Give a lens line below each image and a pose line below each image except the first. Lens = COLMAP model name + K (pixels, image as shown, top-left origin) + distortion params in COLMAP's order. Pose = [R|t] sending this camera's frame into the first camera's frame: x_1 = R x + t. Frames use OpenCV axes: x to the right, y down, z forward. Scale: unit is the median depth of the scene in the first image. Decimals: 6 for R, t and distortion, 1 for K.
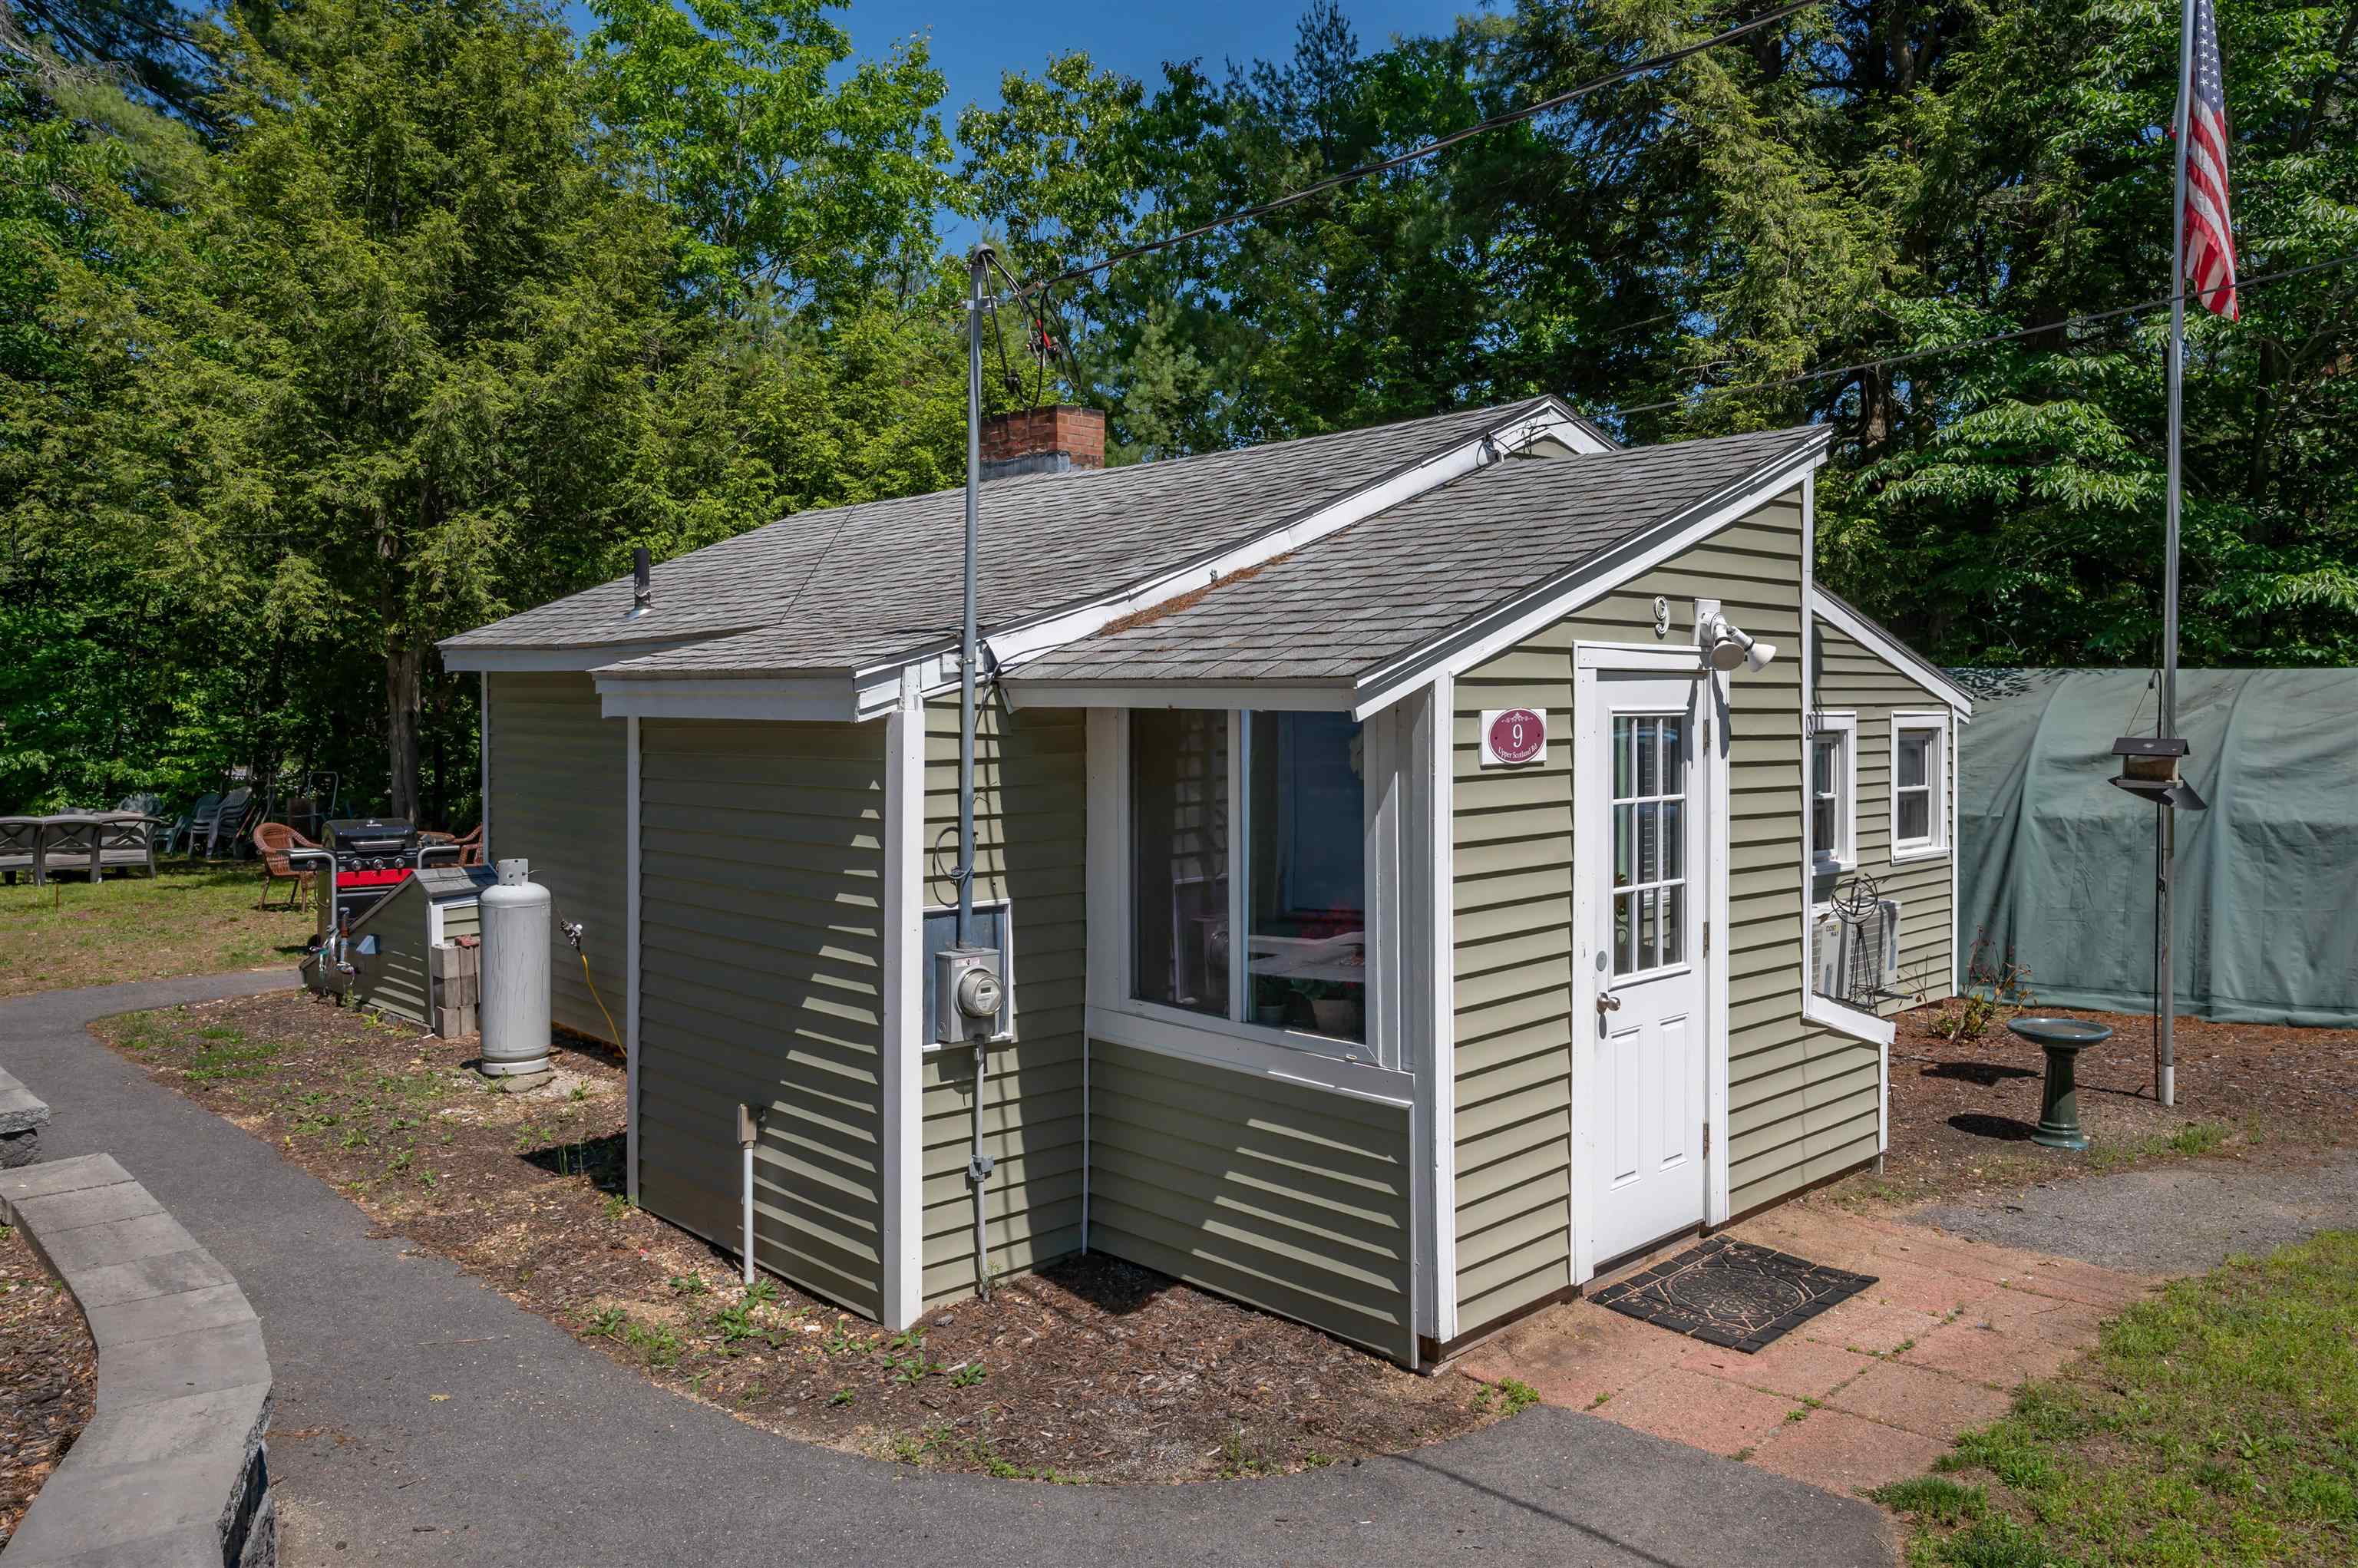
lens RADIAL K [[1683.6, 0, 1183.3], [0, 1683.6, 735.0], [0, 0, 1]] dist [-0.000196, -0.002535]
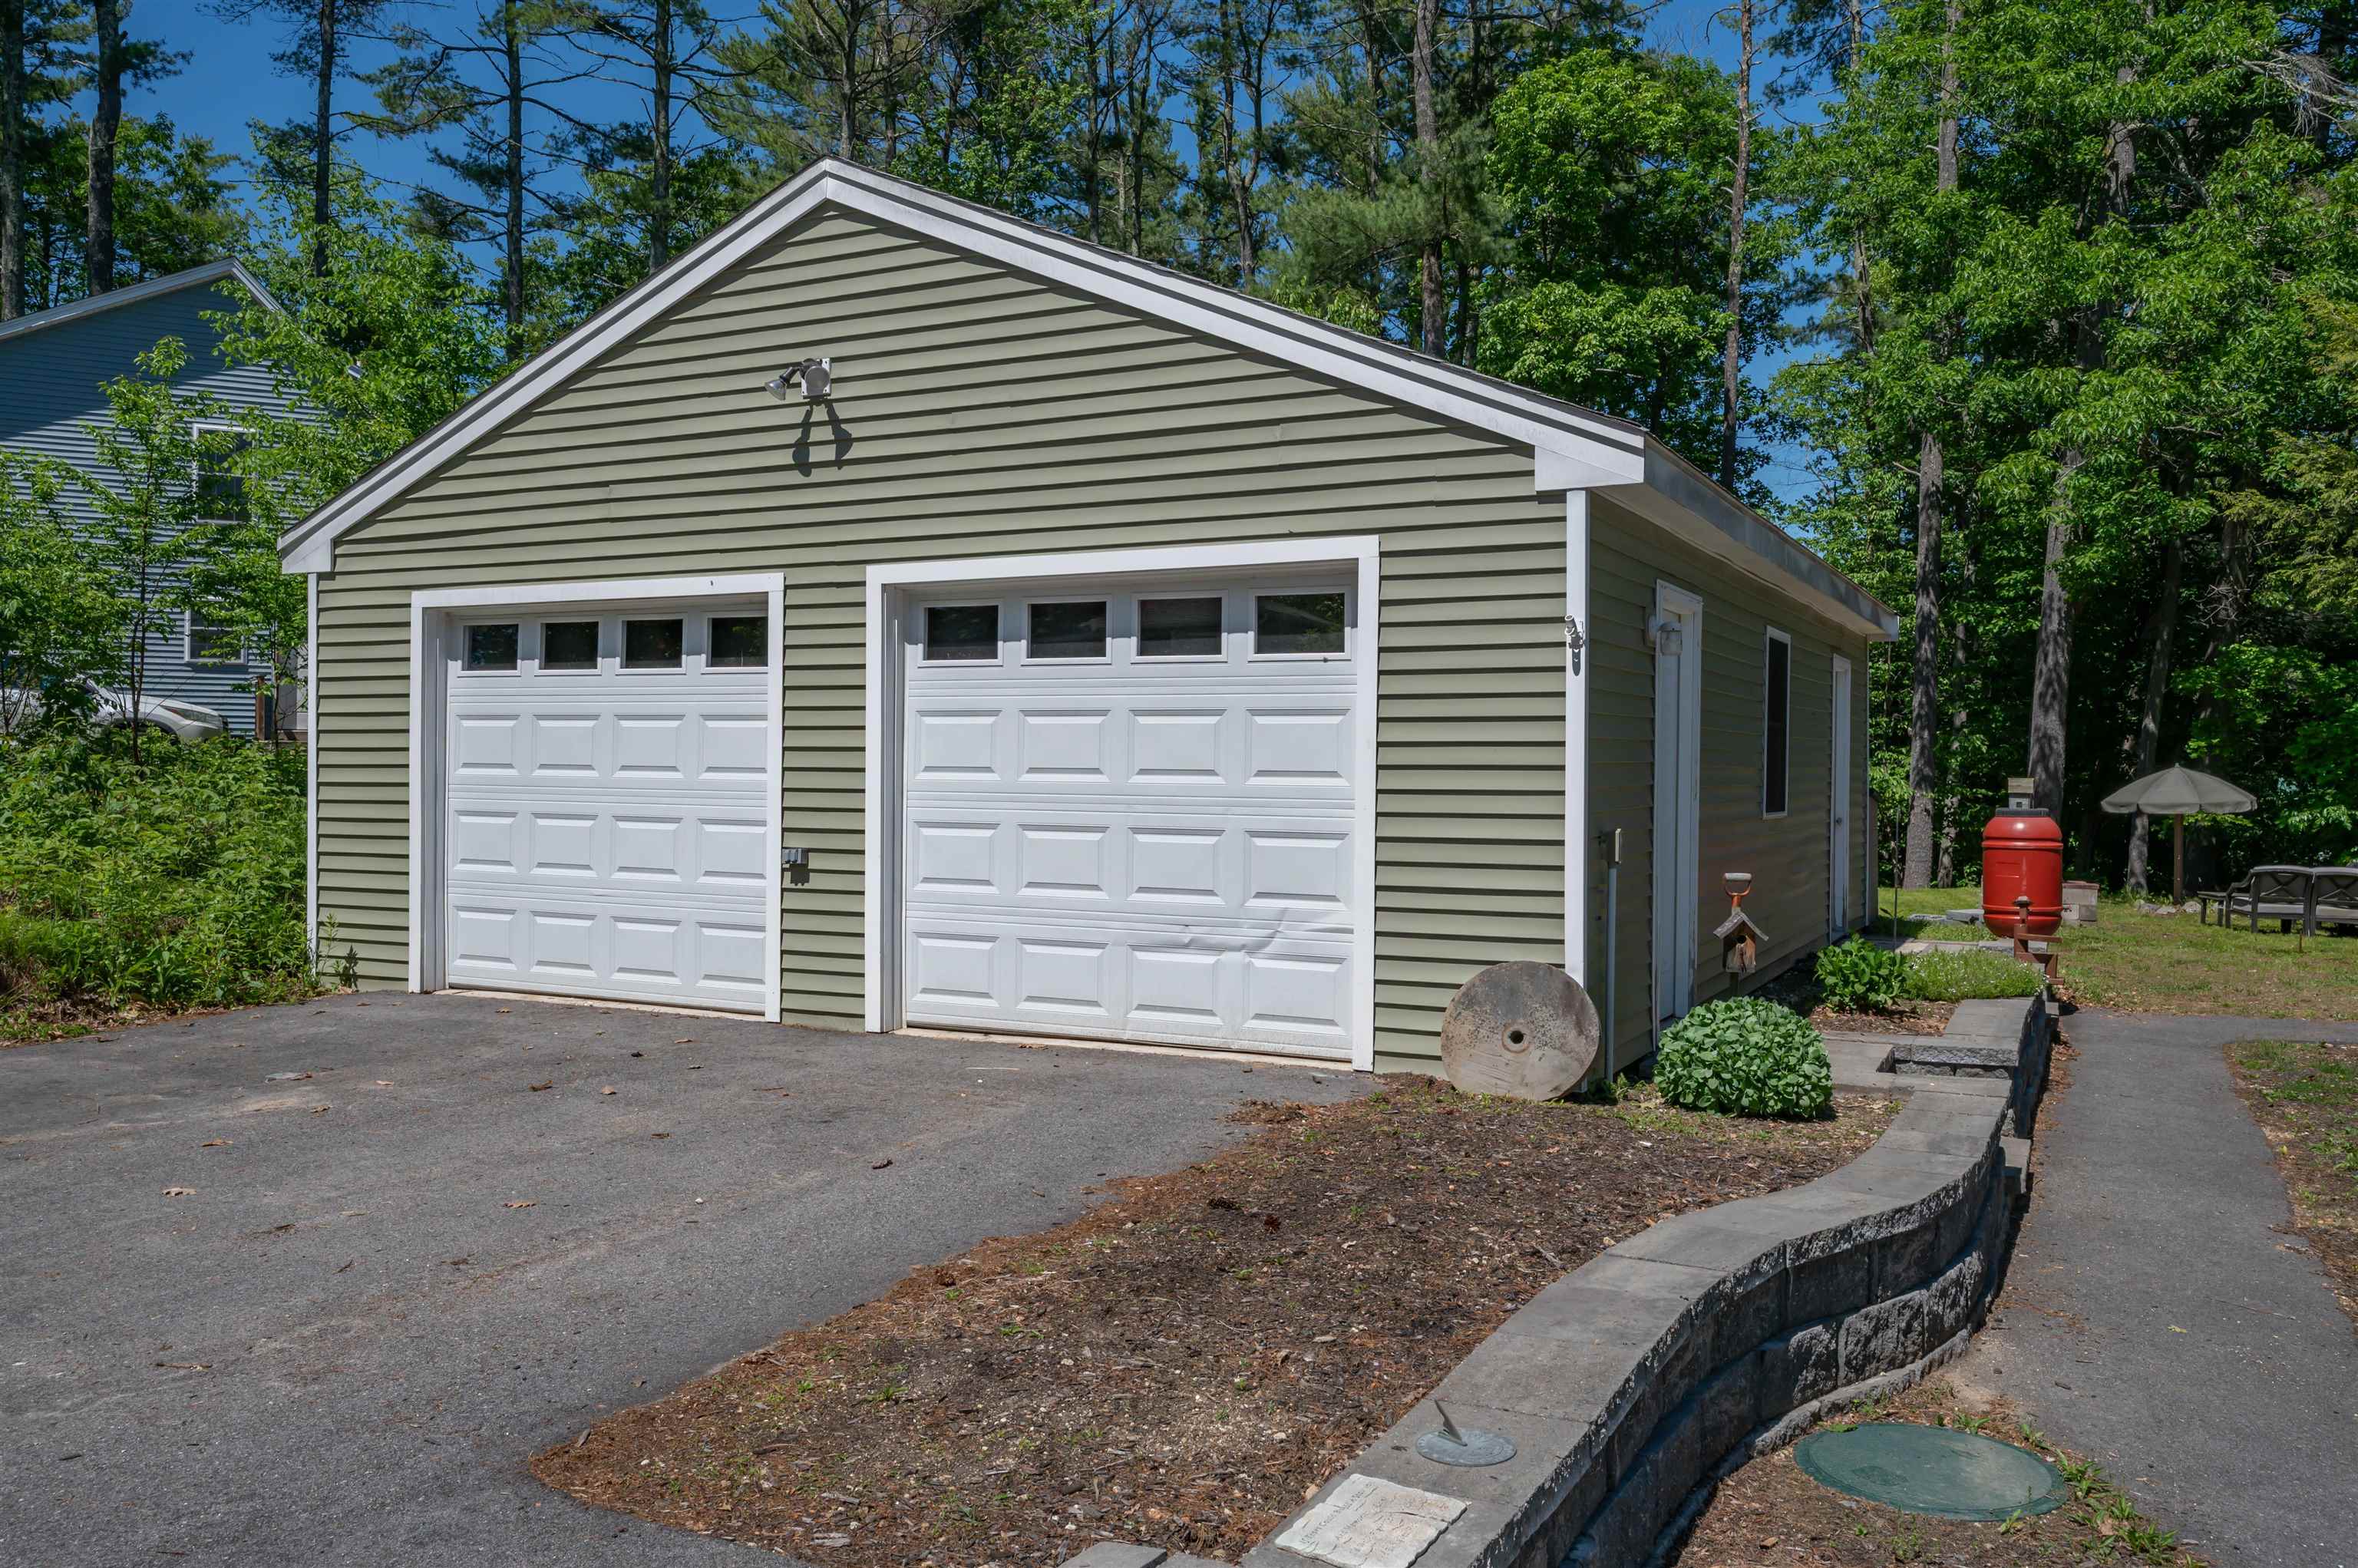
lens RADIAL K [[1843.1, 0, 1184.1], [0, 1843.1, 759.0], [0, 0, 1]] dist [0.000508, -0.000425]
pose [[0.344843, -0.003050, -0.938655, 0.372256], [-0.024339, 0.999629, -0.012189, 0.044383], [0.938345, 0.027049, 0.344641, -0.020345]]
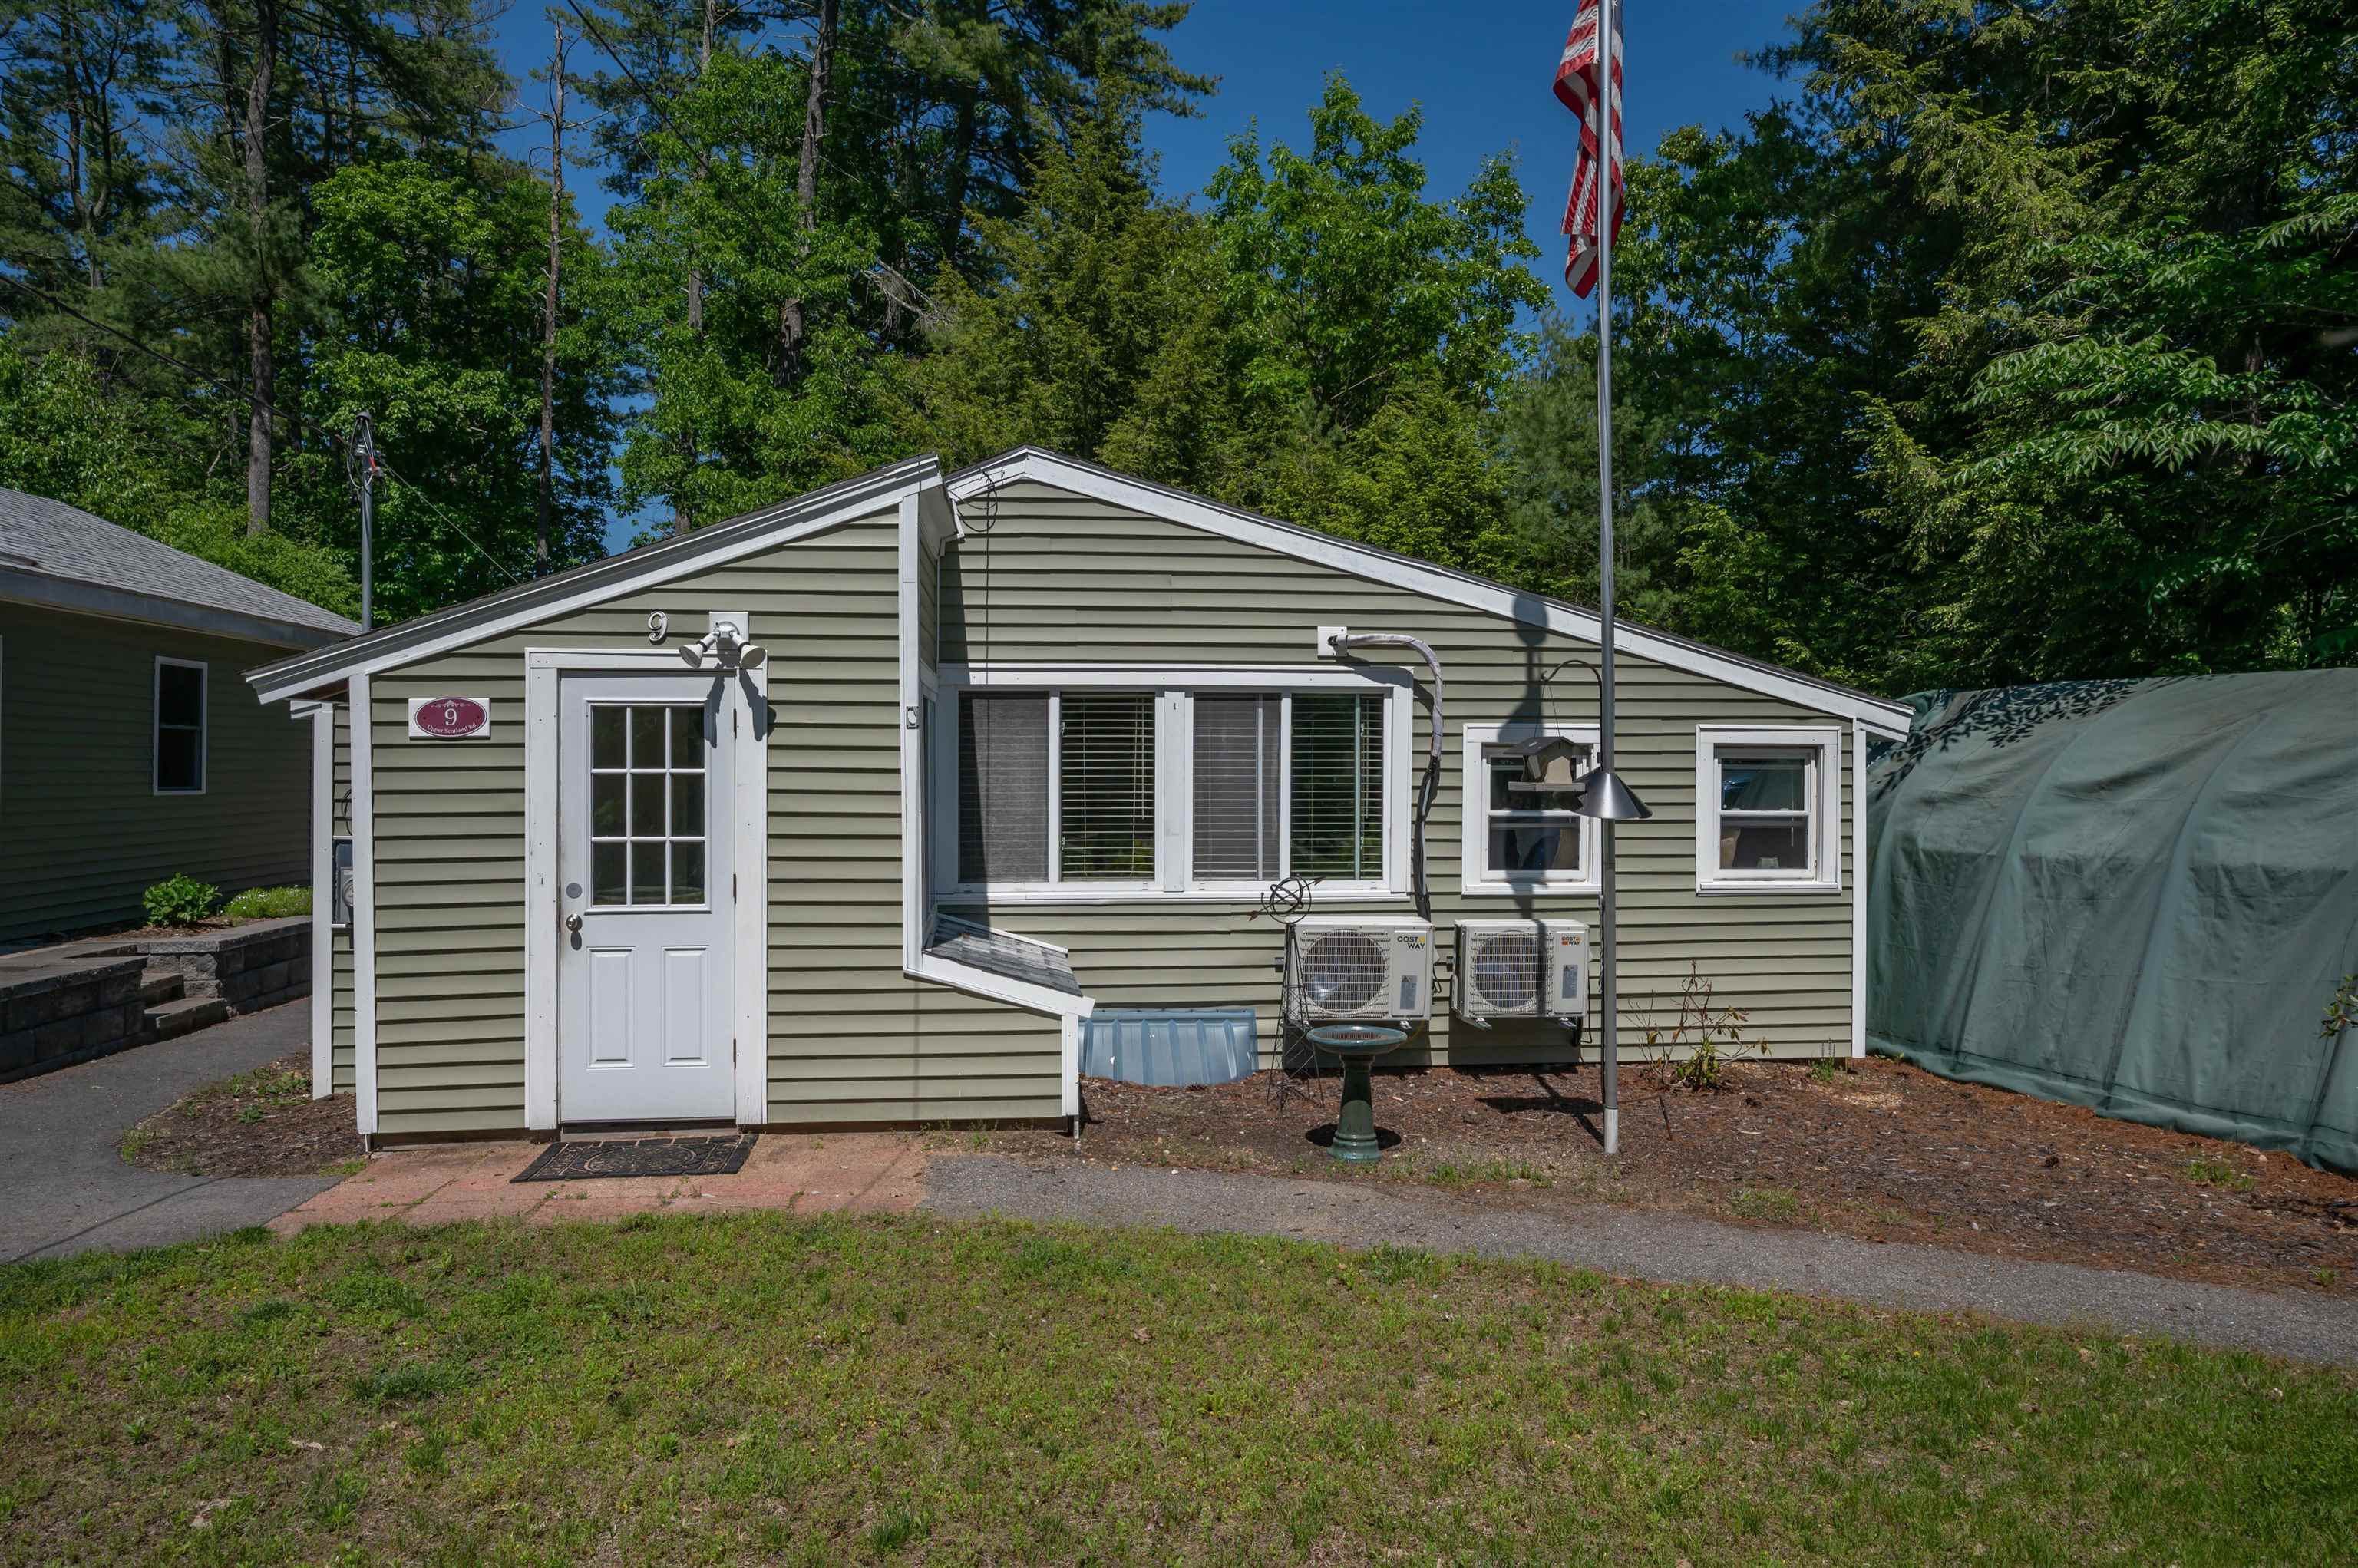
lens RADIAL K [[1560.1, 0, 1187.2], [0, 1560.1, 778.2], [0, 0, 1]] dist [-0.000005, 0.000037]
pose [[0.795551, 0.004210, -0.605872, 1.246322], [-0.013732, 0.999844, -0.011084, 0.048404], [0.605730, 0.017138, 0.795485, 0.289587]]
